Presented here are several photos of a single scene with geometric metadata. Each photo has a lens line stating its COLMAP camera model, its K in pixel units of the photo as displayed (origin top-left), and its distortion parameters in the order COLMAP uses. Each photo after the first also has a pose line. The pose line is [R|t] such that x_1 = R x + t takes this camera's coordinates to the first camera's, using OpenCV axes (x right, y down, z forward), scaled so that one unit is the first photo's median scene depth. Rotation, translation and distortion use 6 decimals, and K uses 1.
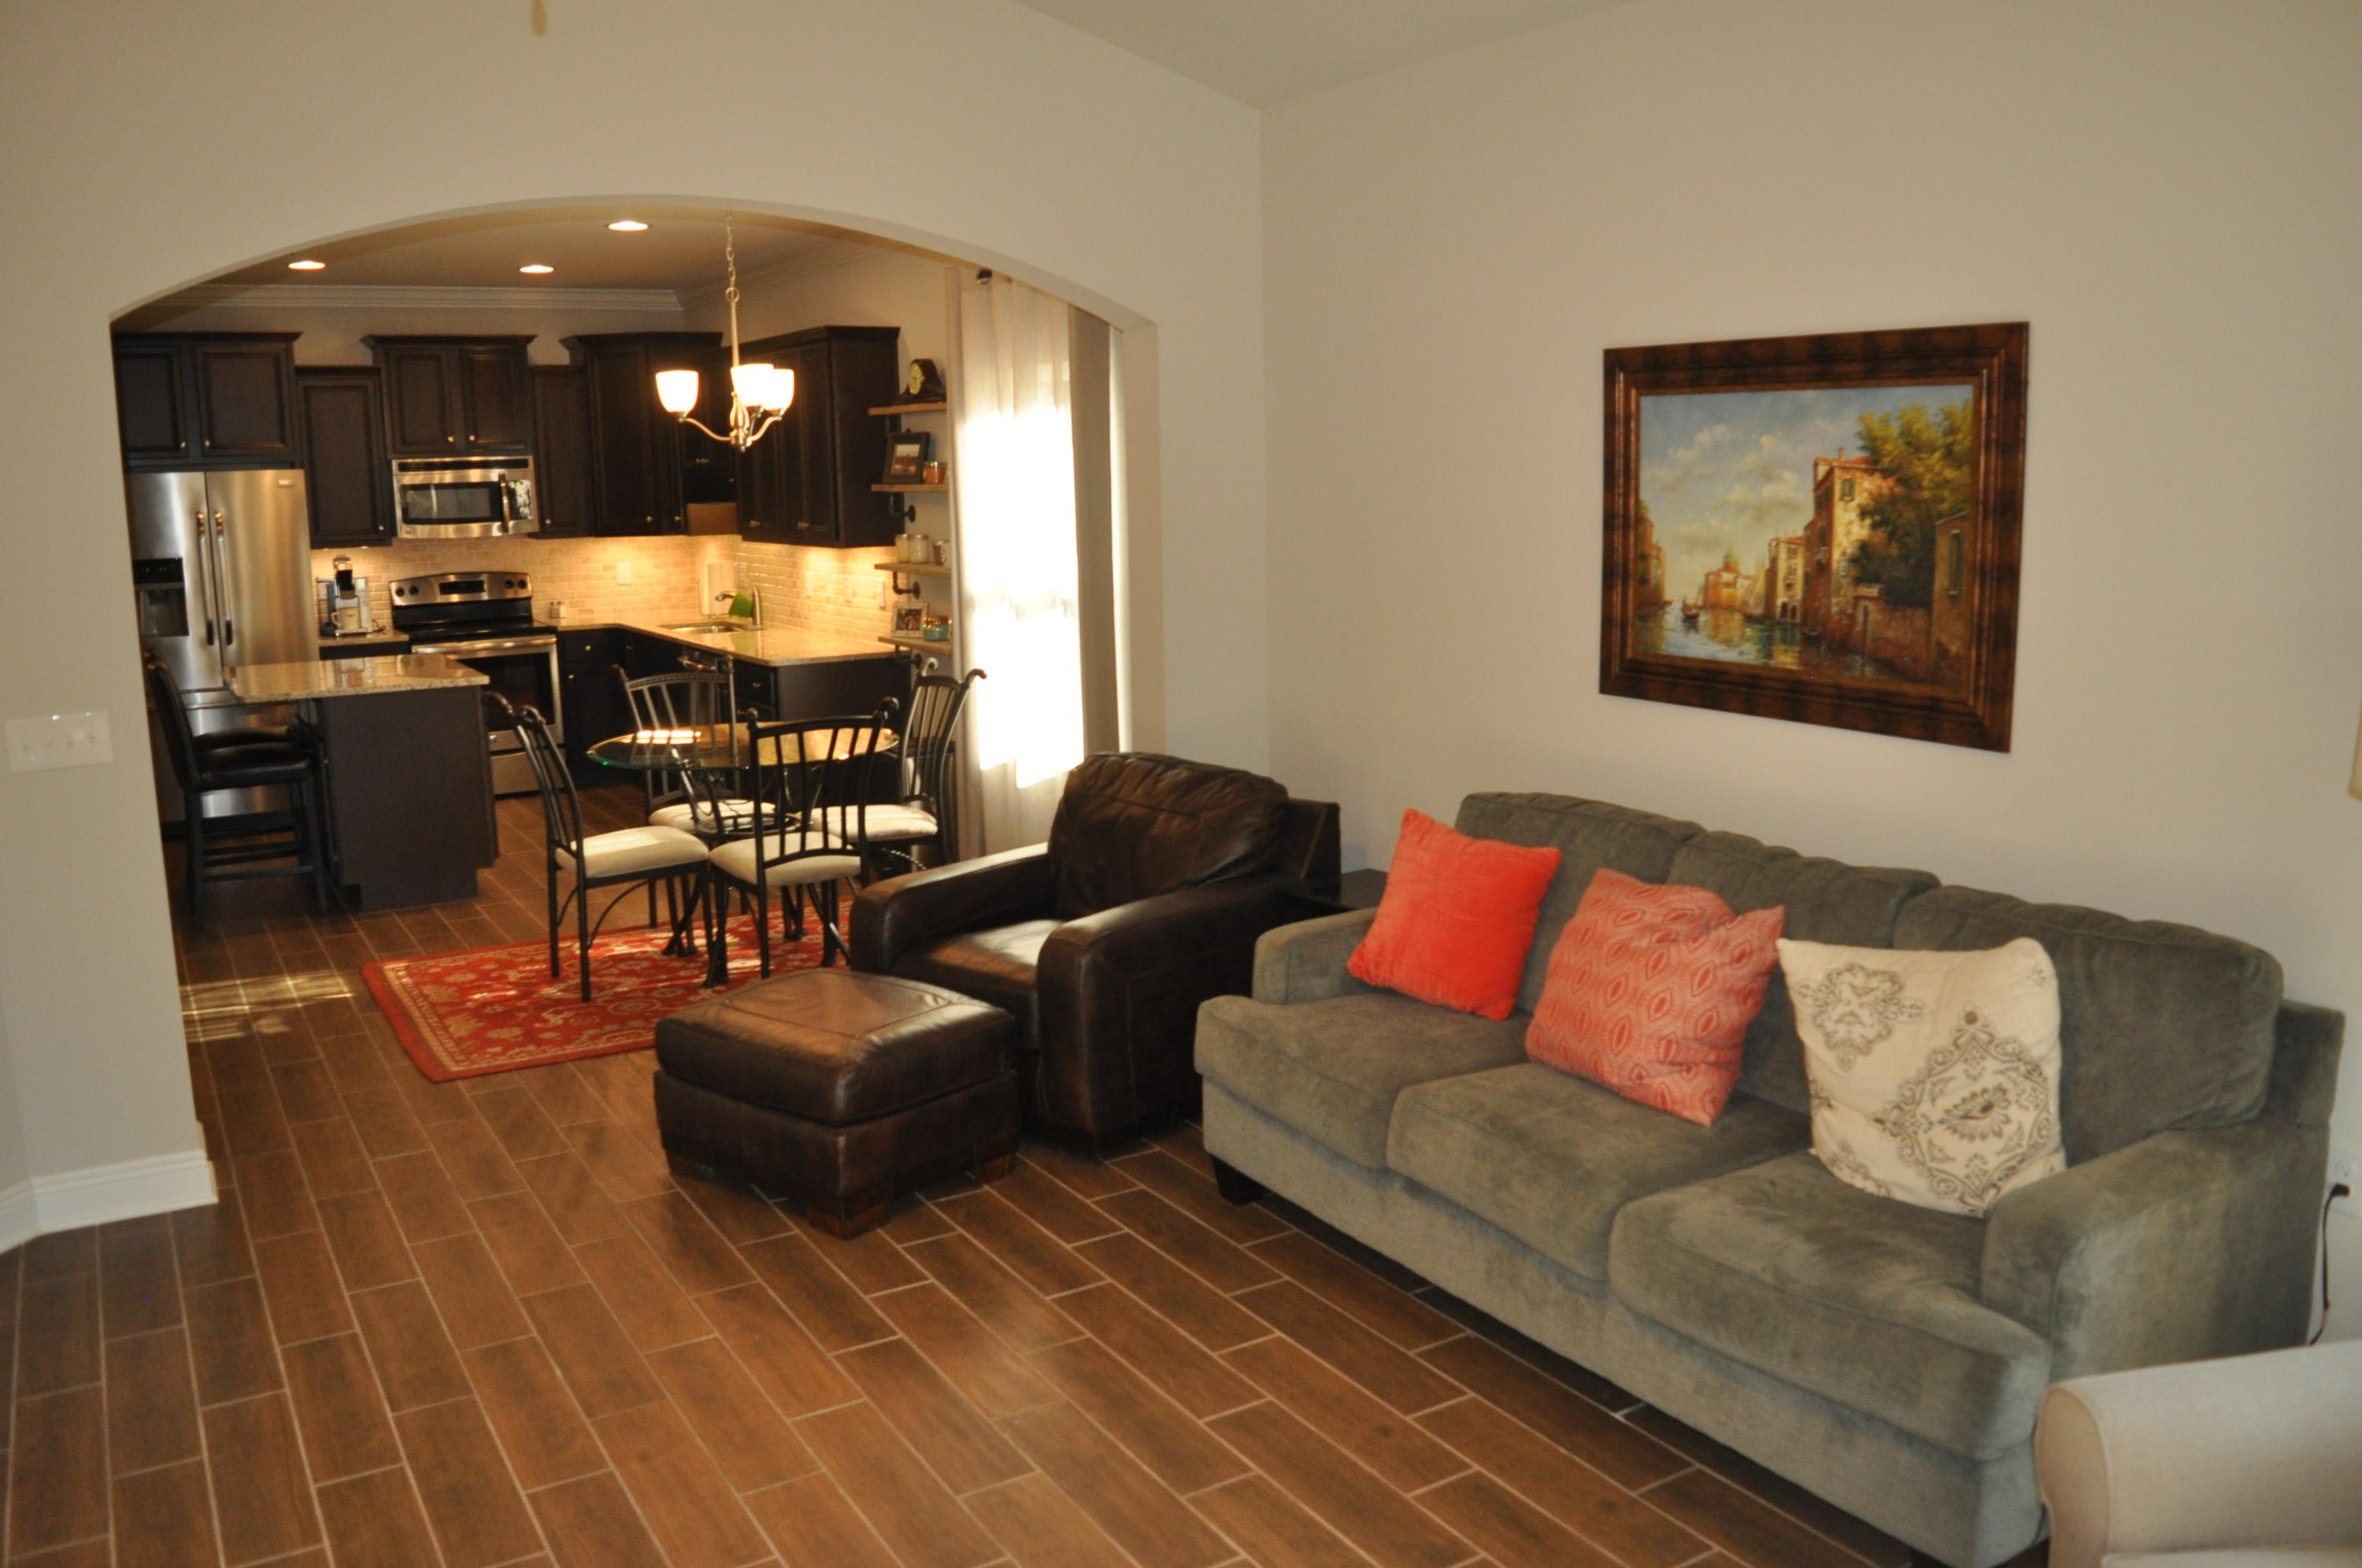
lens RADIAL K [[1849.8, 0, 1188.8], [0, 1849.8, 779.5], [0, 0, 1]] dist [-0.094885, 0.025480]
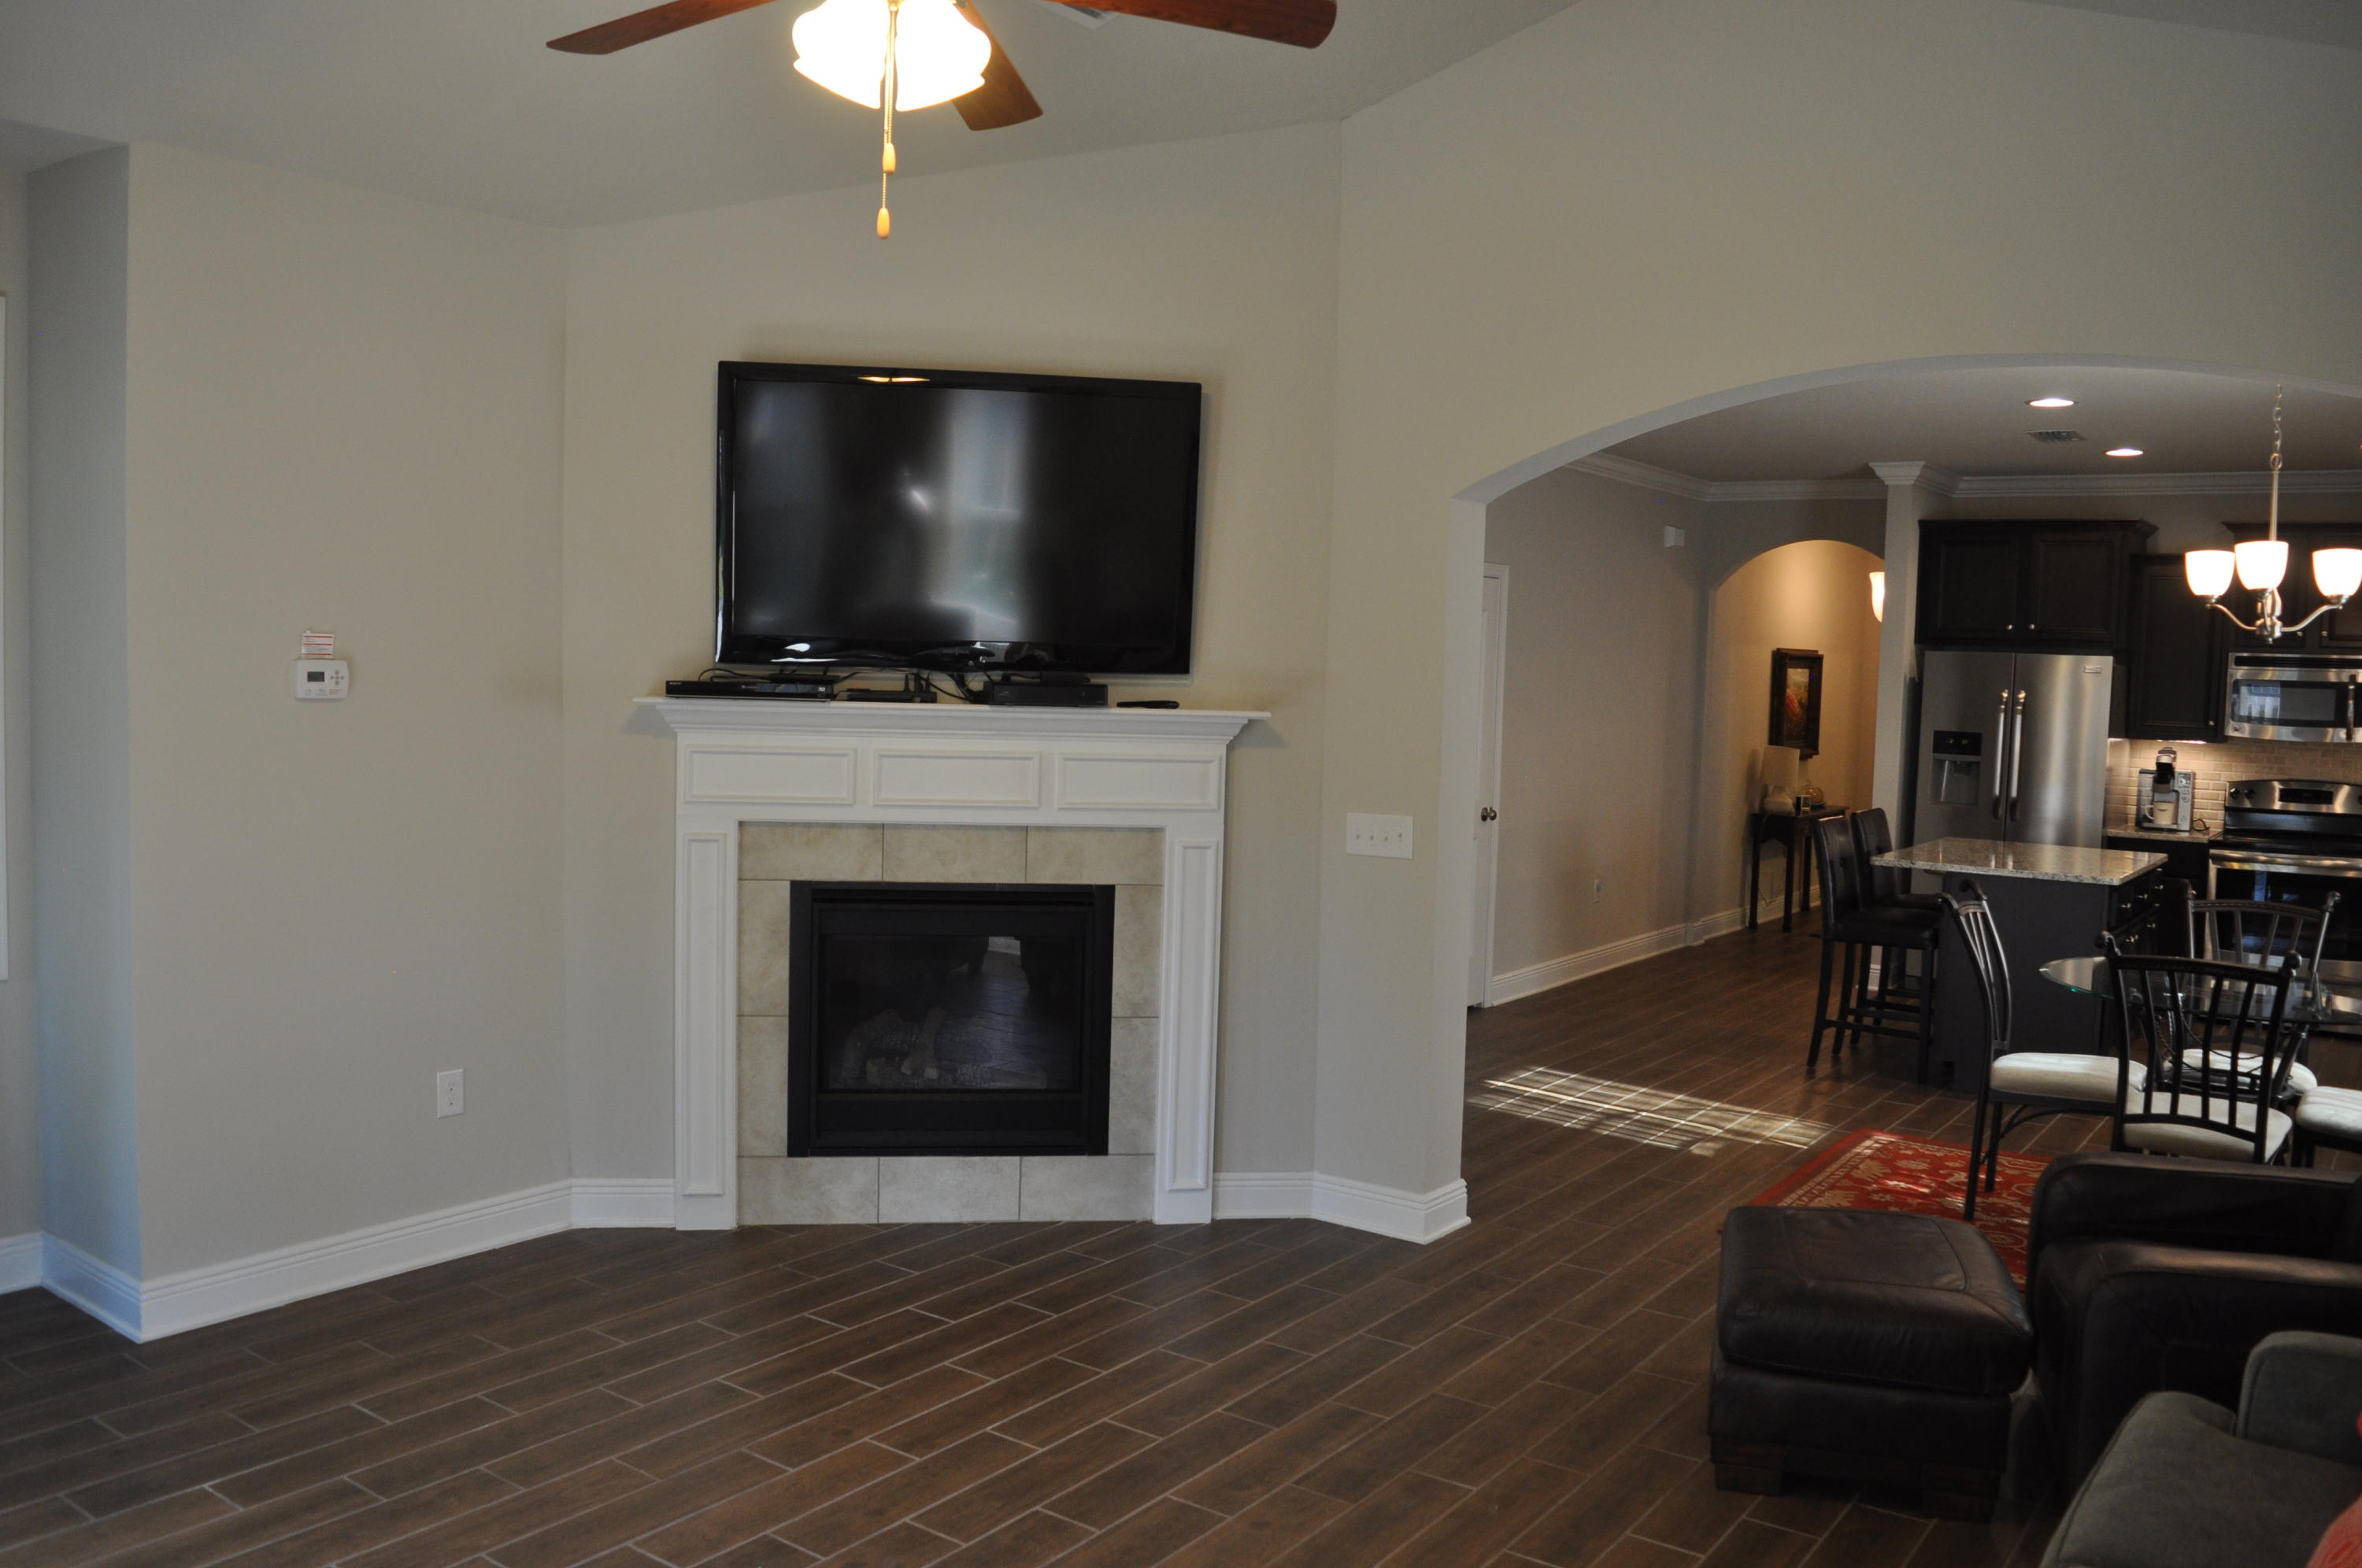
lens RADIAL K [[1844.4, 0, 1204.9], [0, 1844.4, 781.8], [0, 0, 1]] dist [-0.080891, 0.002546]
pose [[0.392483, 0.091587, -0.915188, 0.482530], [-0.190932, 0.981467, 0.016338, -0.053637], [0.899723, 0.168326, 0.402696, 0.350004]]
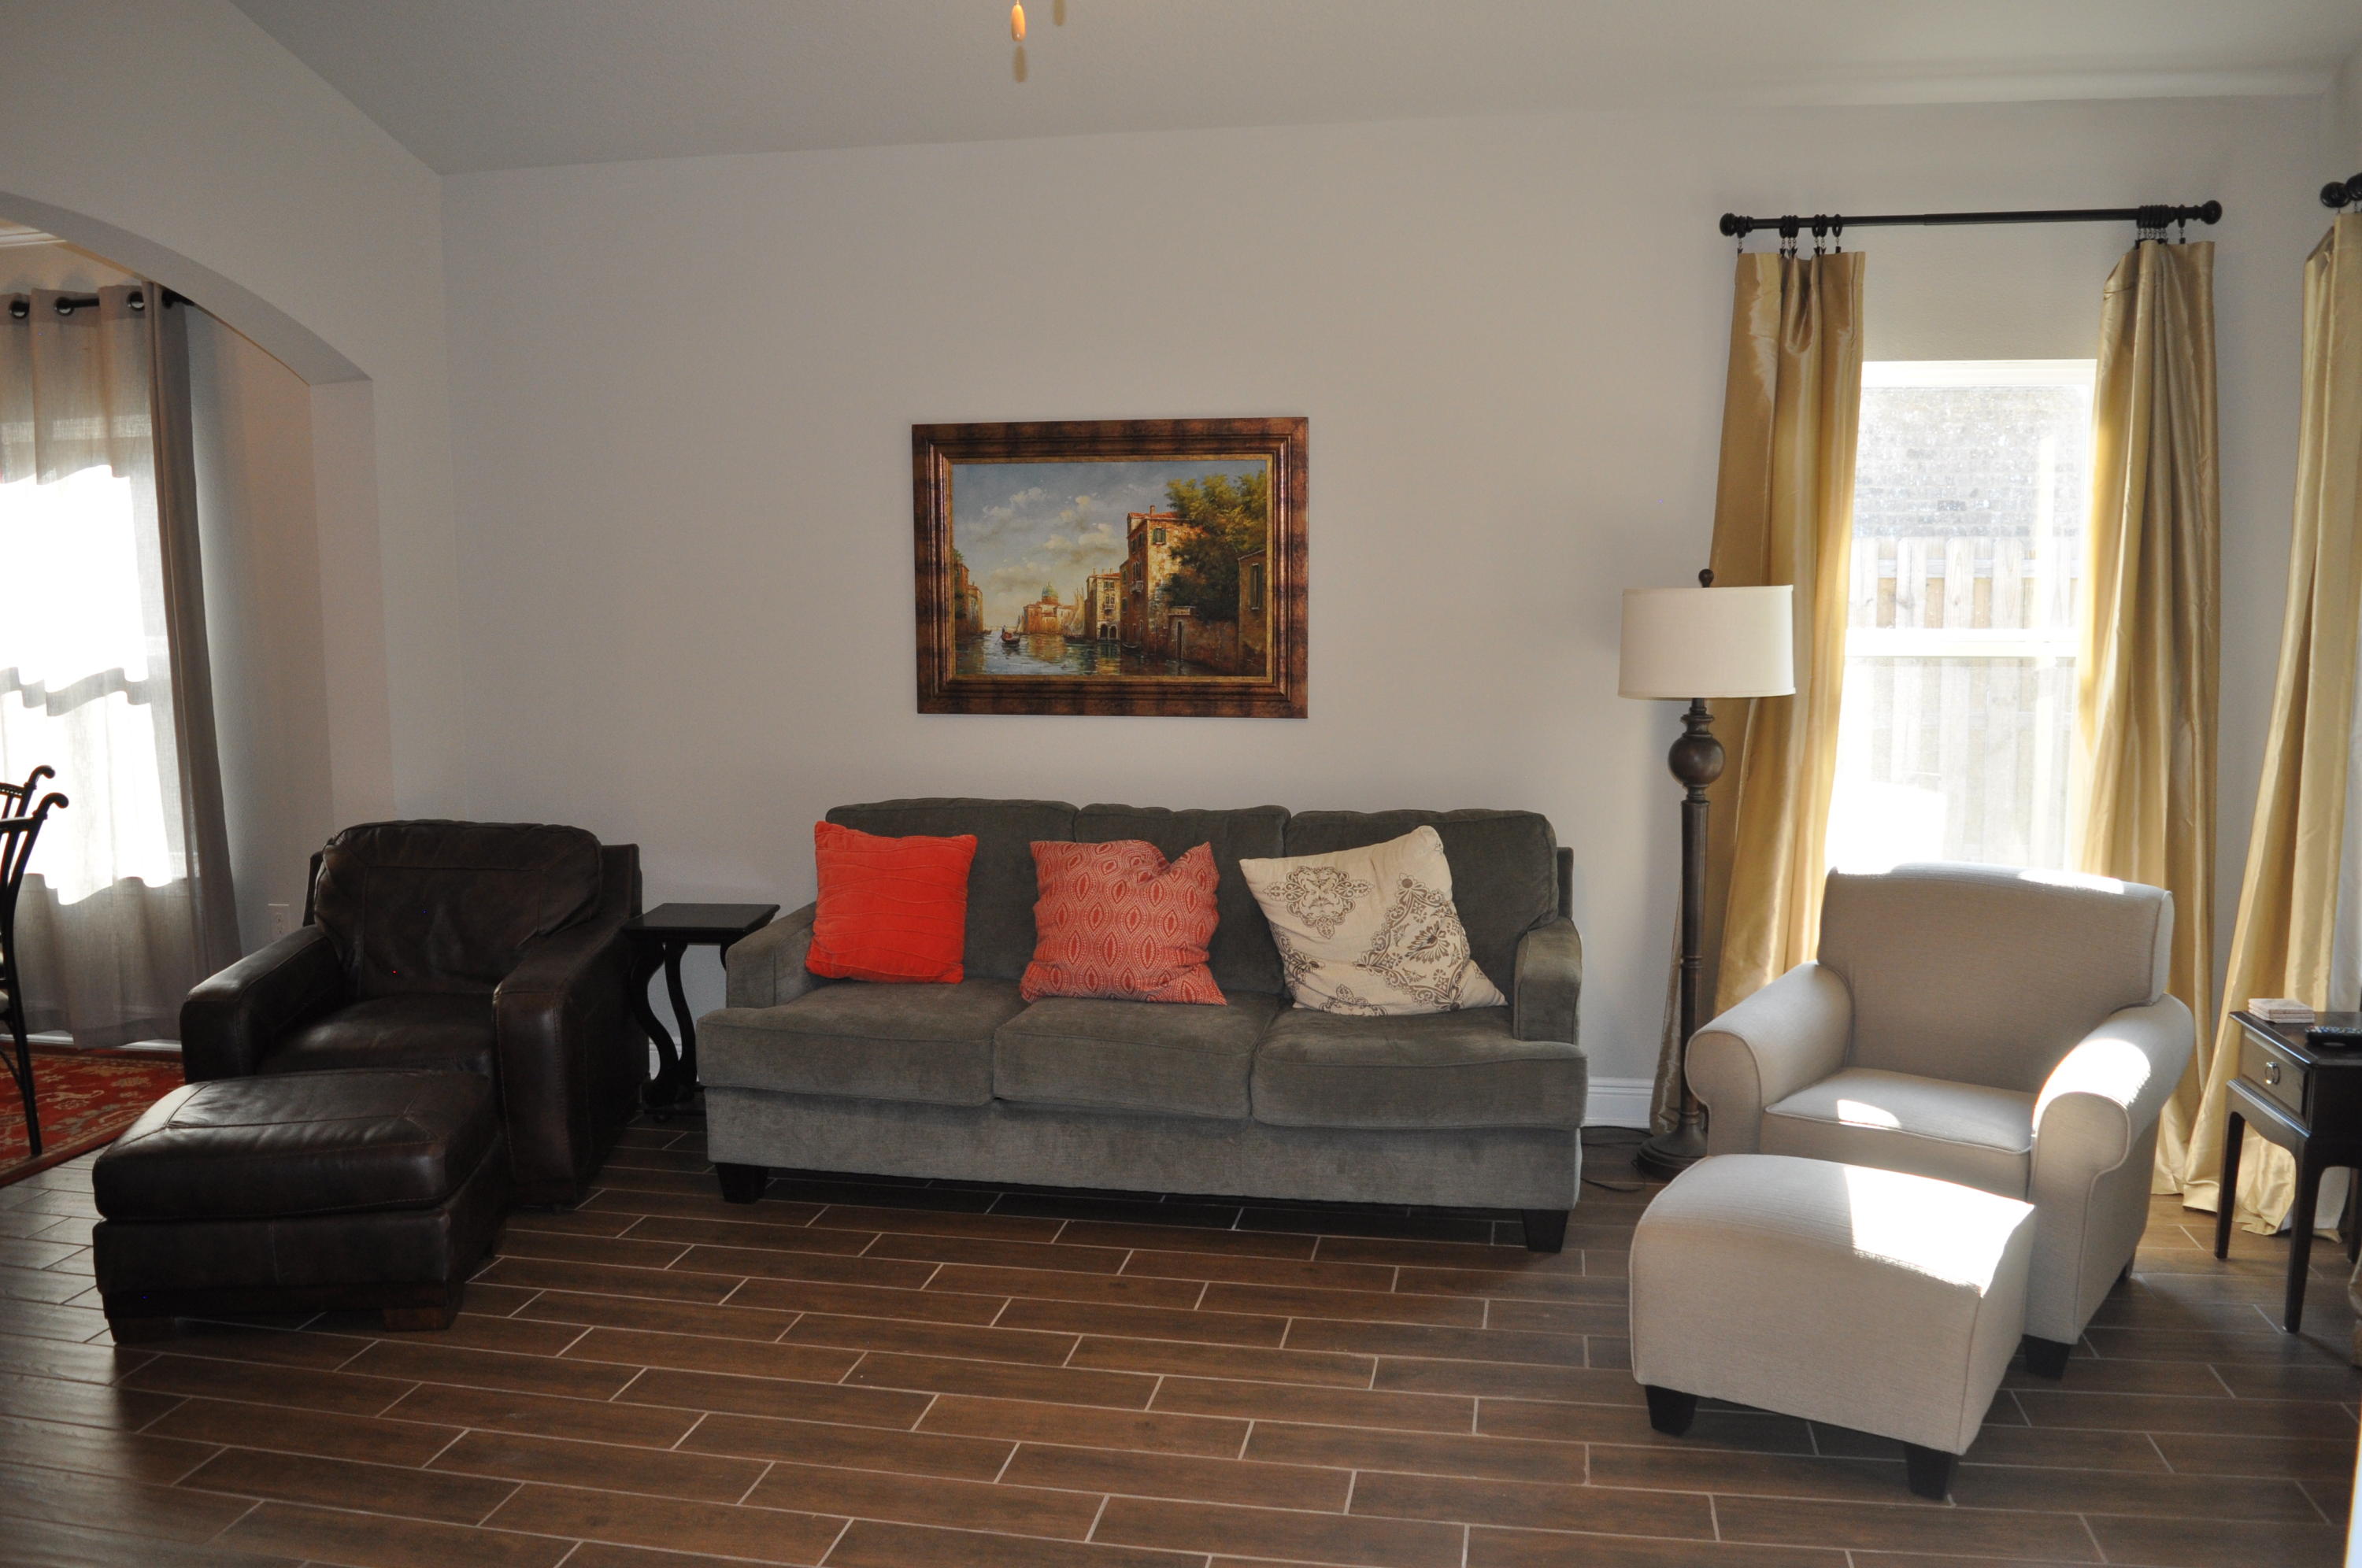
lens RADIAL K [[1849.8, 0, 1188.8], [0, 1849.8, 779.5], [0, 0, 1]] dist [-0.094885, 0.025480]
pose [[0.674512, -0.079185, 0.734005, -0.570013], [0.122413, 0.992464, -0.005423, 0.024923], [-0.728044, 0.093510, 0.679122, 0.074912]]
